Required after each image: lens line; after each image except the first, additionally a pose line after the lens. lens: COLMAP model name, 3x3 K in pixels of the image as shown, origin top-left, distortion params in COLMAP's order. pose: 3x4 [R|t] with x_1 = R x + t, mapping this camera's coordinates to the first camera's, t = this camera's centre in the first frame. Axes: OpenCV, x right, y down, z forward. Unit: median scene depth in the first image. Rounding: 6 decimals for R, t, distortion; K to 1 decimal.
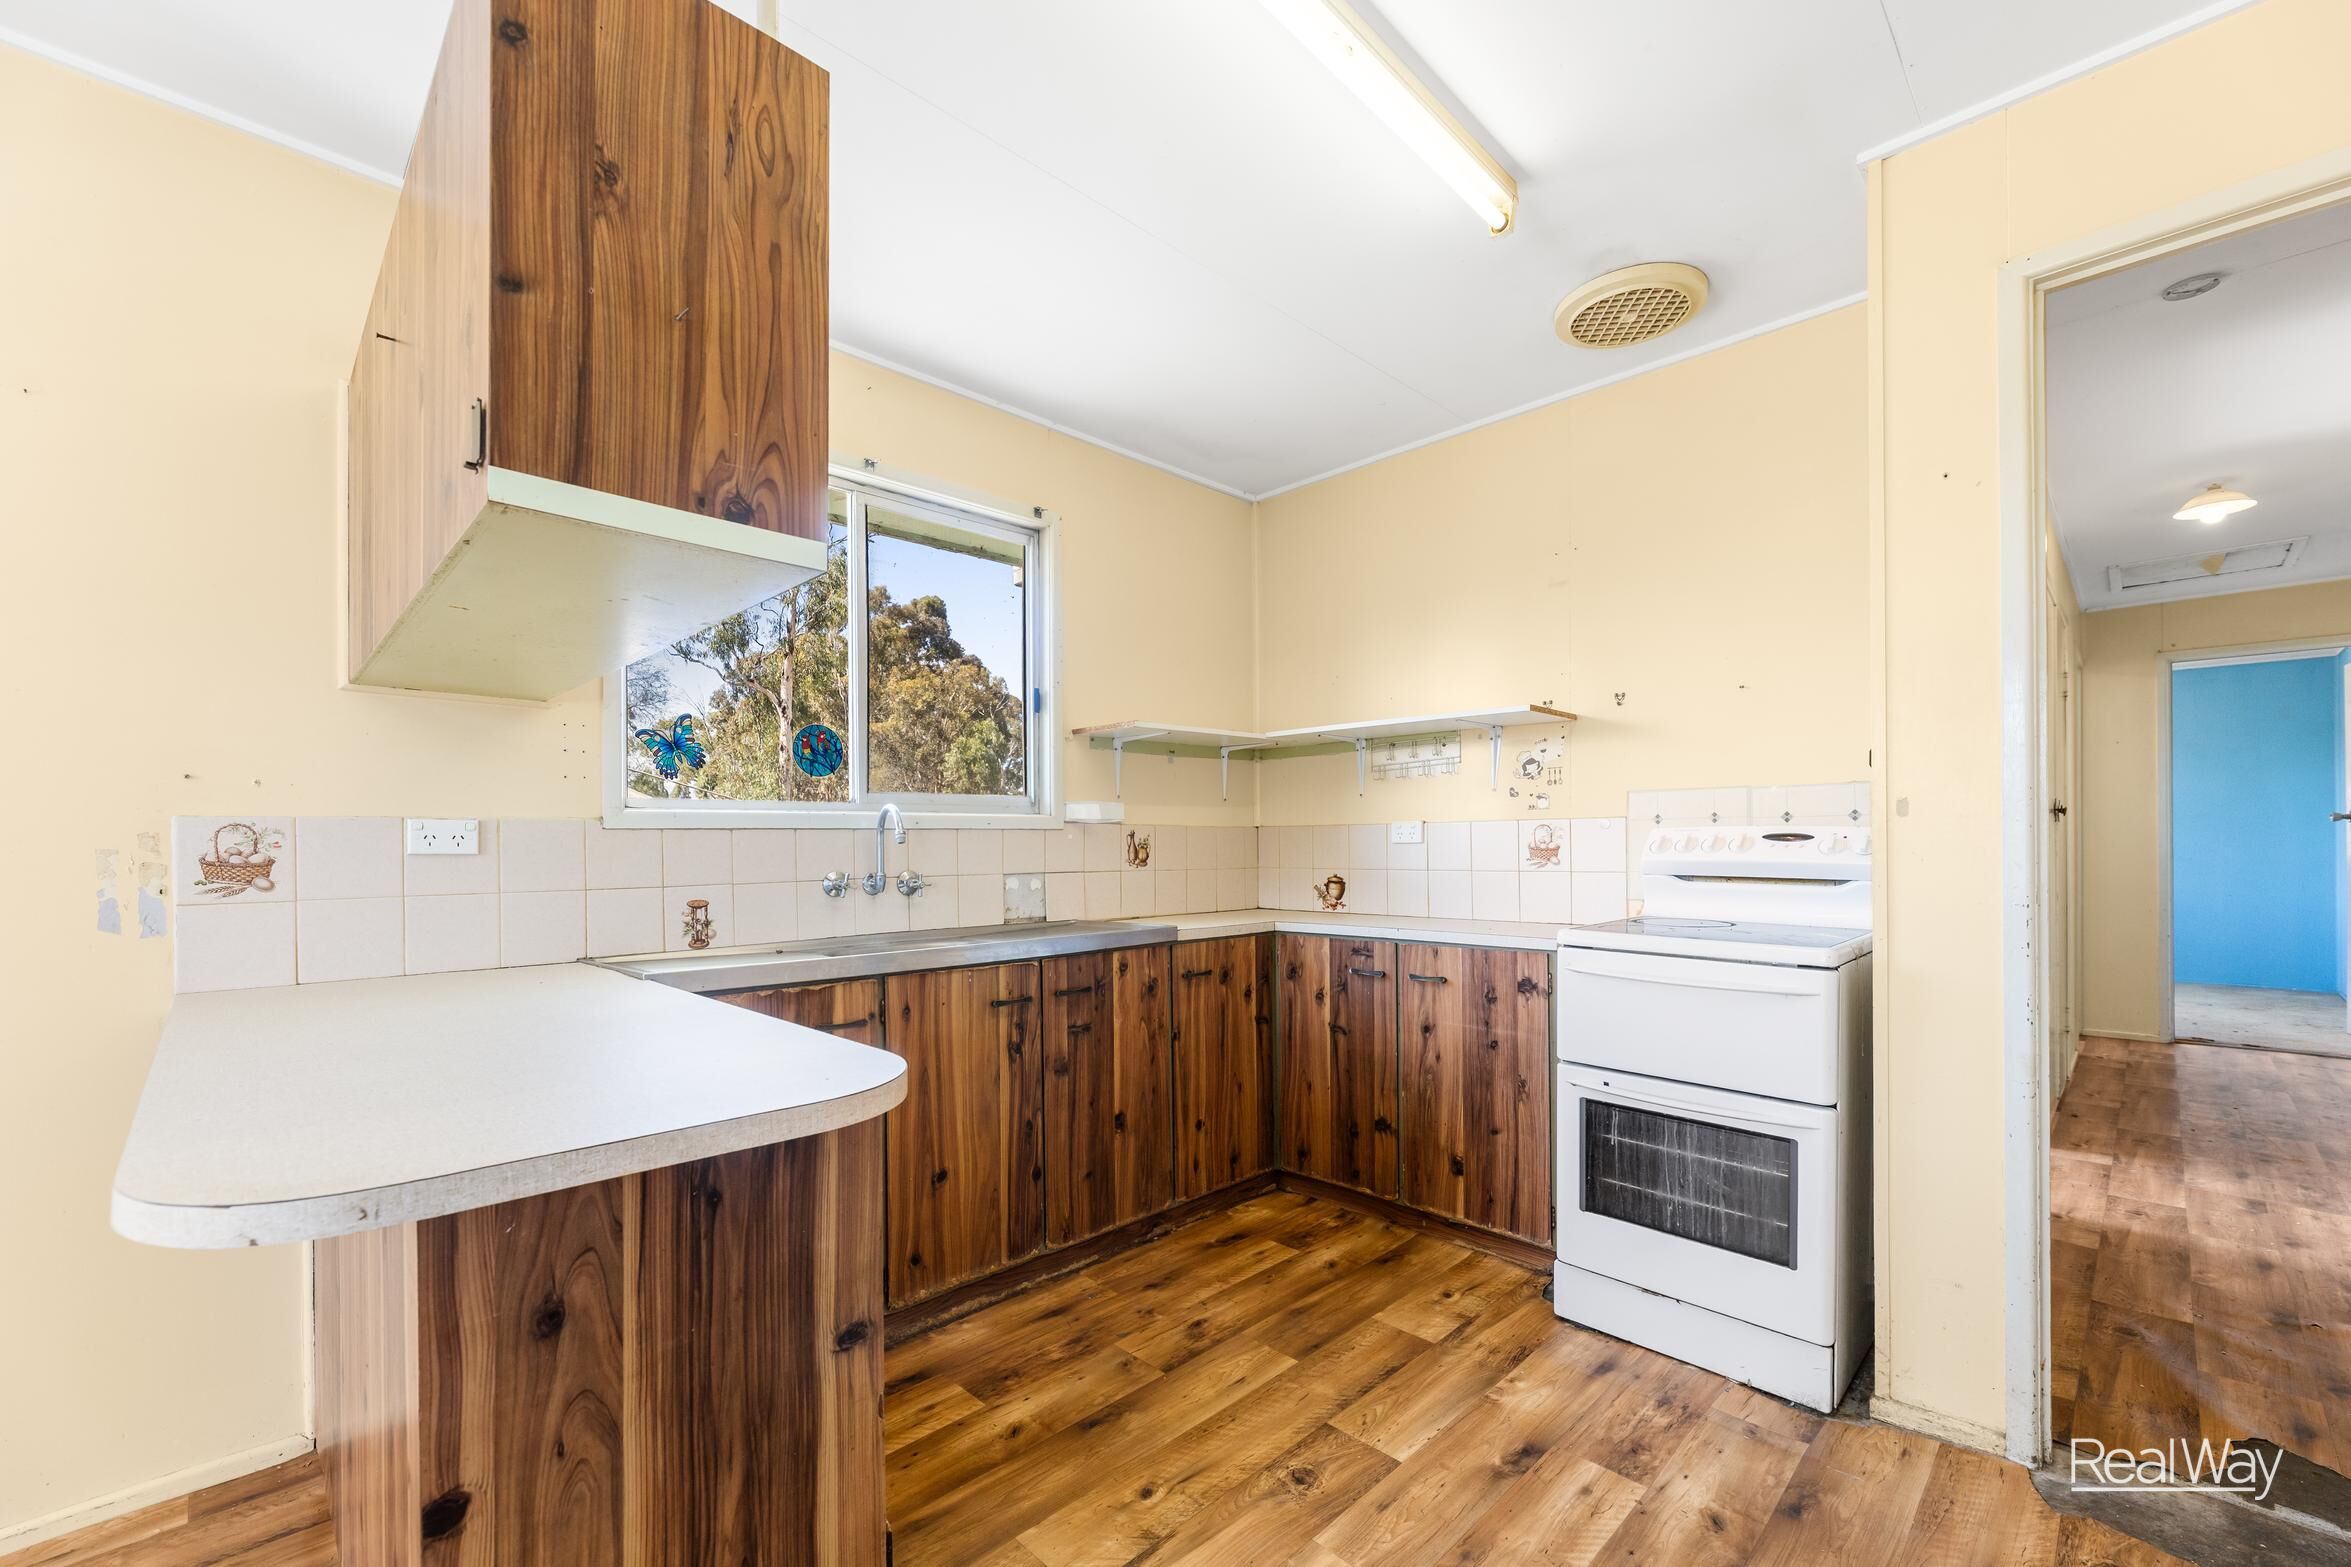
lens RADIAL K [[955.6, 0, 1172.5], [0, 955.6, 844.4], [0, 0, 1]] dist [0.000017, -0.000007]
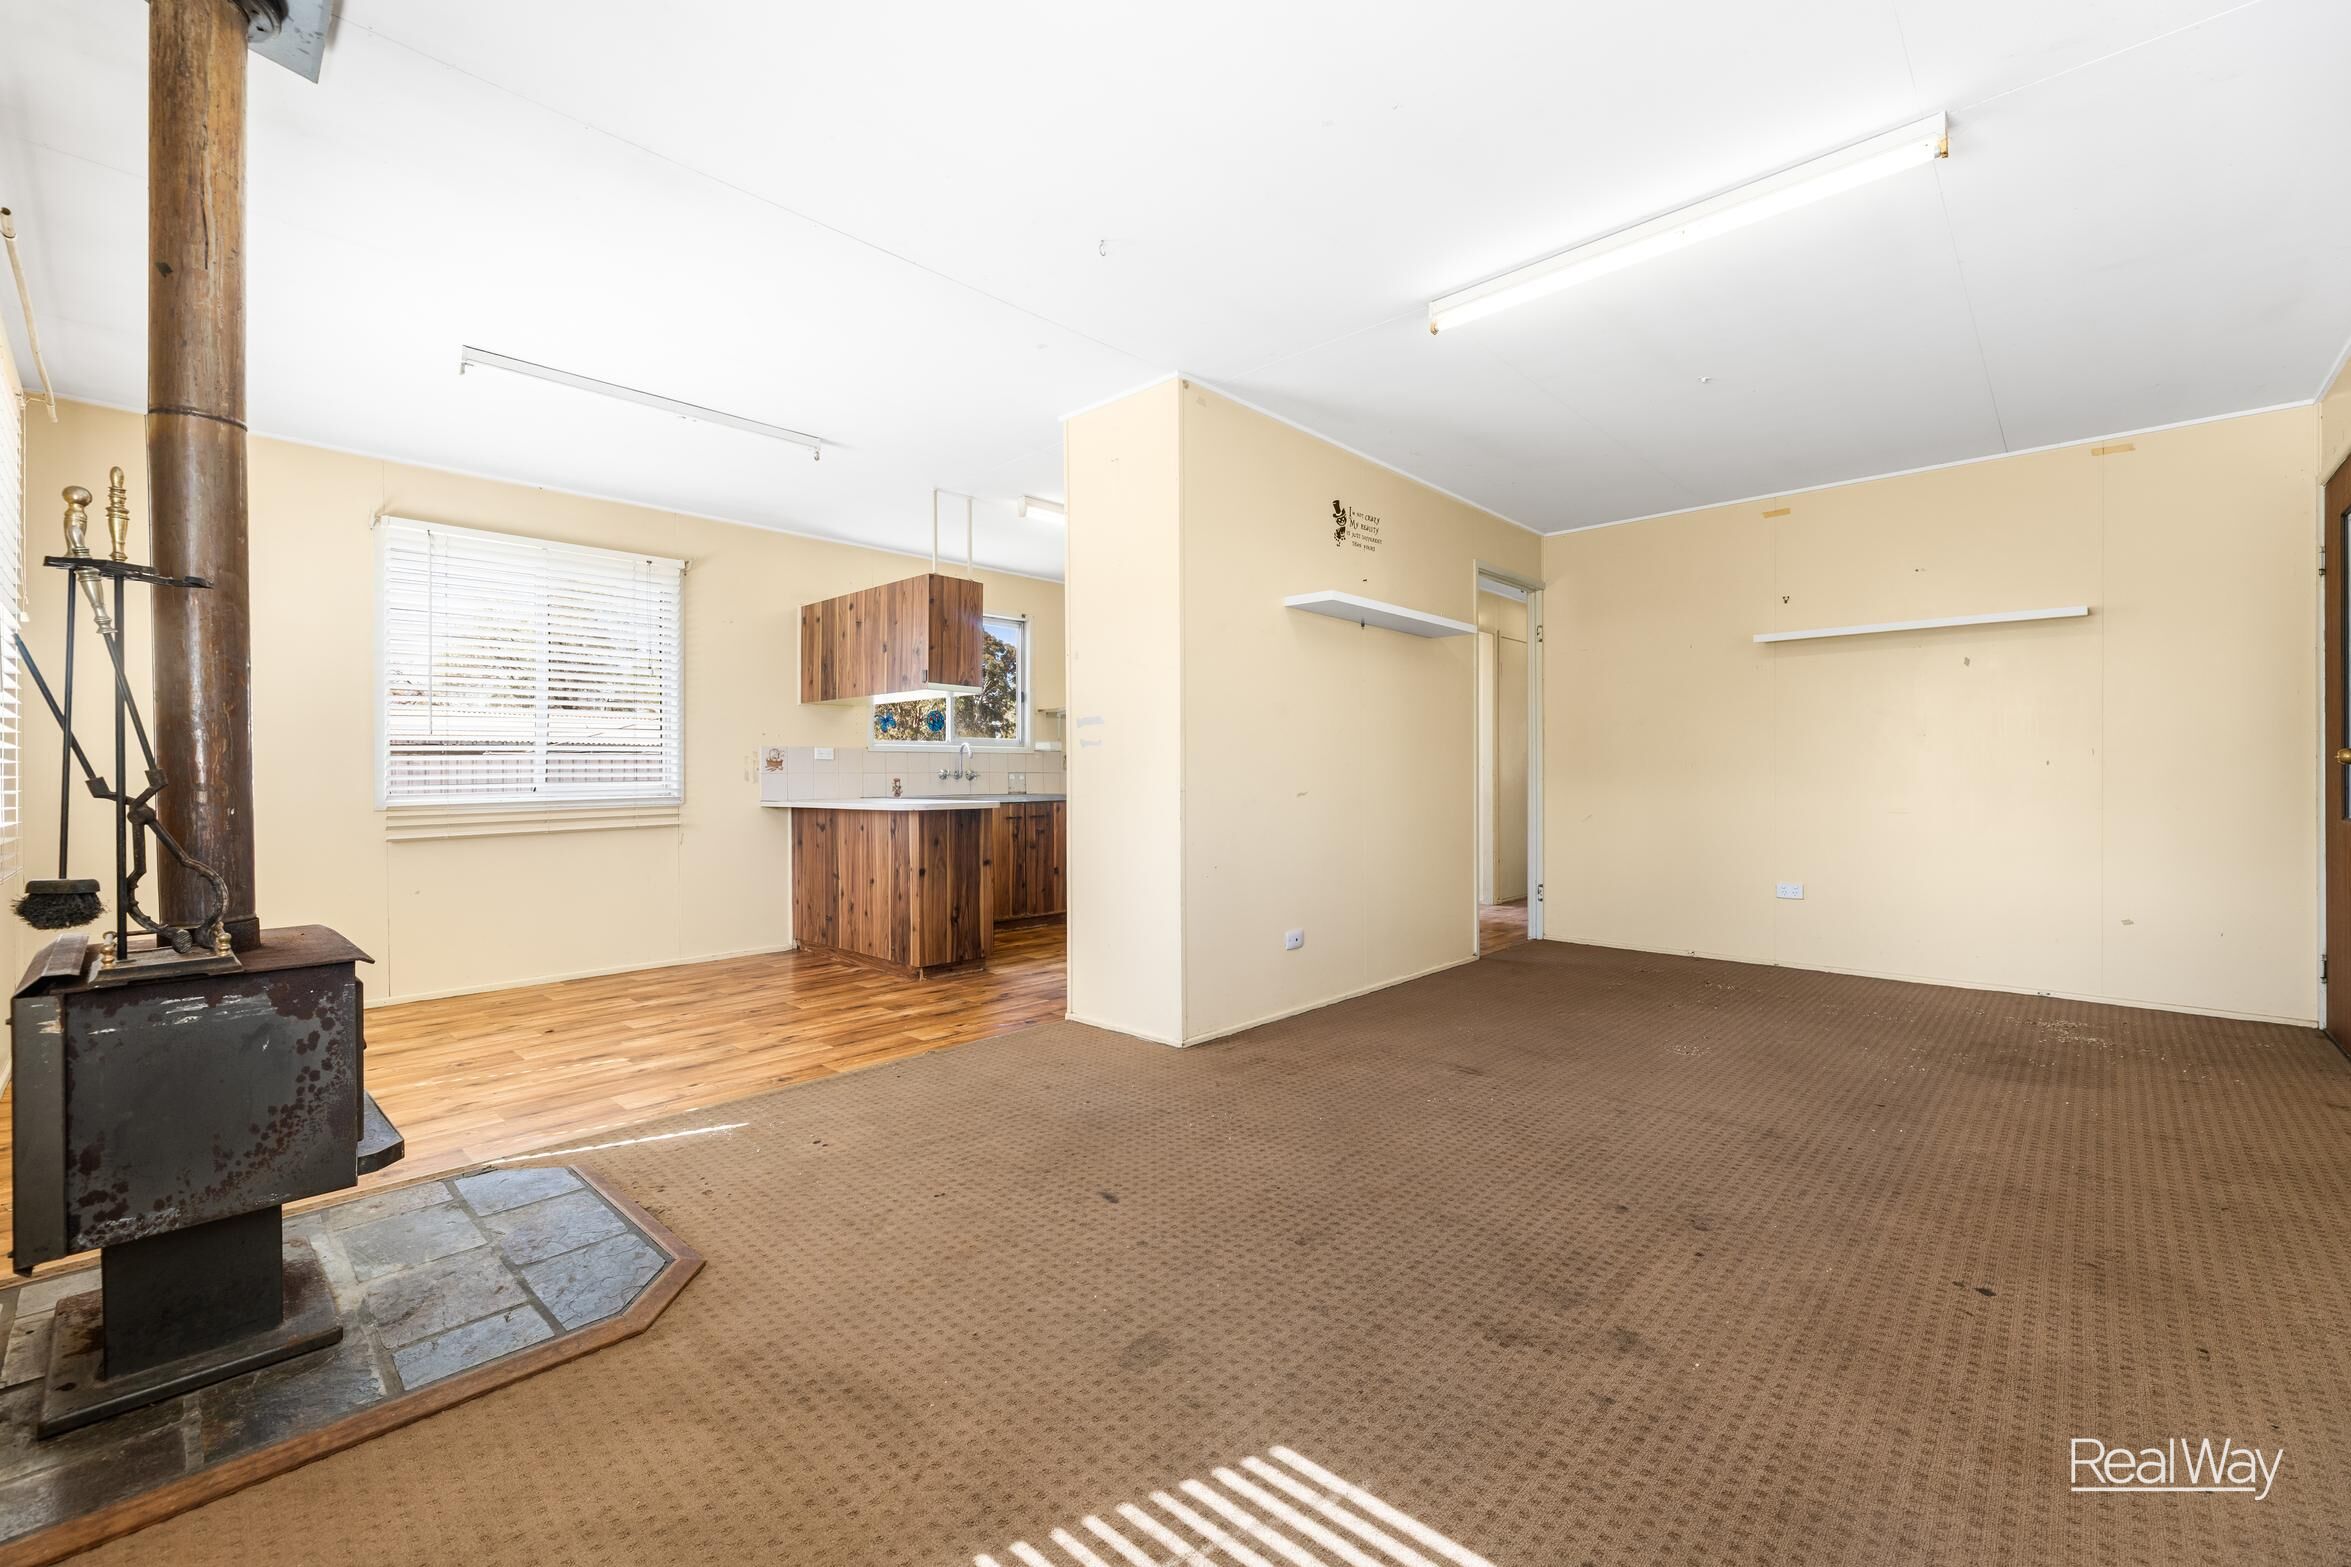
lens RADIAL K [[967.1, 0, 1175.5], [0, 967.1, 783.5], [0, 0, 1]] dist [-0.000109, -0.000004]
pose [[0.999478, 0.004996, 0.031903, 0.185378], [-0.005180, 0.999970, 0.005705, 0.049753], [-0.031874, -0.005867, 0.999475, -1.627864]]
